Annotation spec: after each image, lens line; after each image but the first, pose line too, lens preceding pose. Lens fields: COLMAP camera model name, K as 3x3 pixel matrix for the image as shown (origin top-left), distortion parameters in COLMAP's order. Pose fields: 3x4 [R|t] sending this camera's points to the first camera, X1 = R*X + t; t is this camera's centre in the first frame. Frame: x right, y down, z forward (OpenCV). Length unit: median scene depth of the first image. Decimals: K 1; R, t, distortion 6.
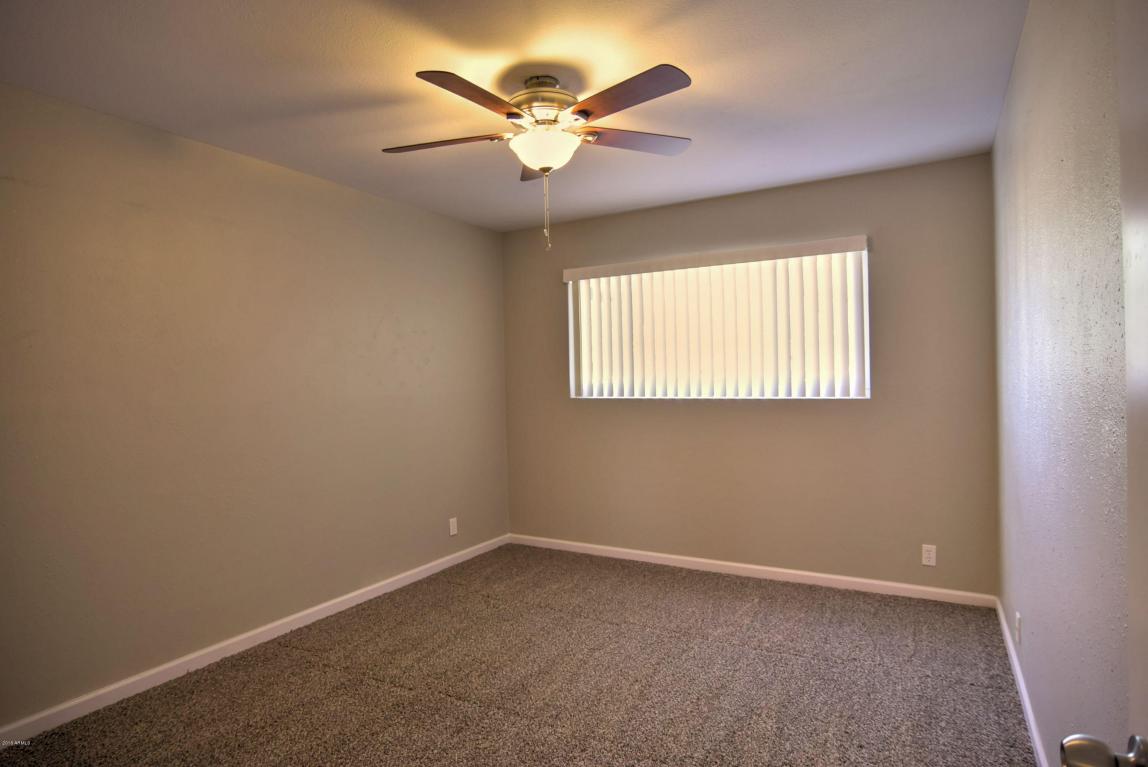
lens RADIAL K [[621.4, 0, 574.0], [0, 621.4, 383.5], [0, 0, 1]] dist [-0.040061, 0.015773]
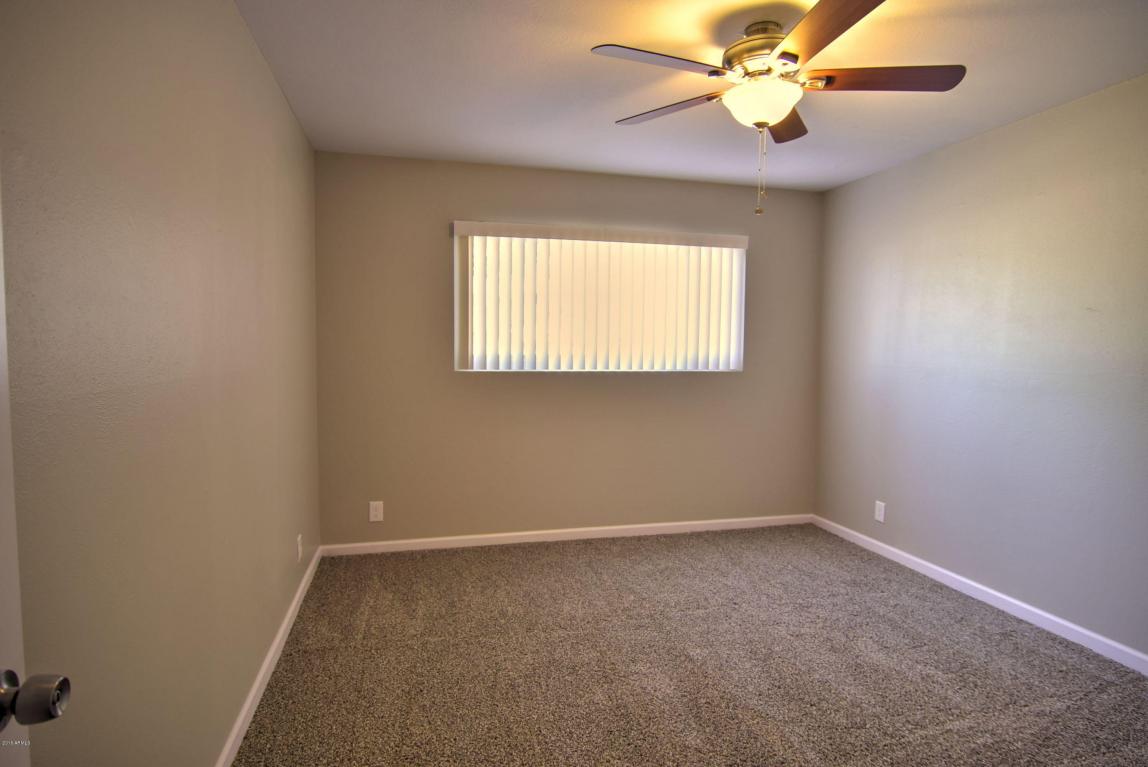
lens RADIAL K [[621.4, 0, 574.0], [0, 621.4, 383.5], [0, 0, 1]] dist [-0.040061, 0.015773]
pose [[0.731878, -0.016786, 0.681229, -0.508336], [-0.013262, 0.999156, 0.038868, 0.004756], [-0.681307, -0.037481, 0.731038, 0.278033]]
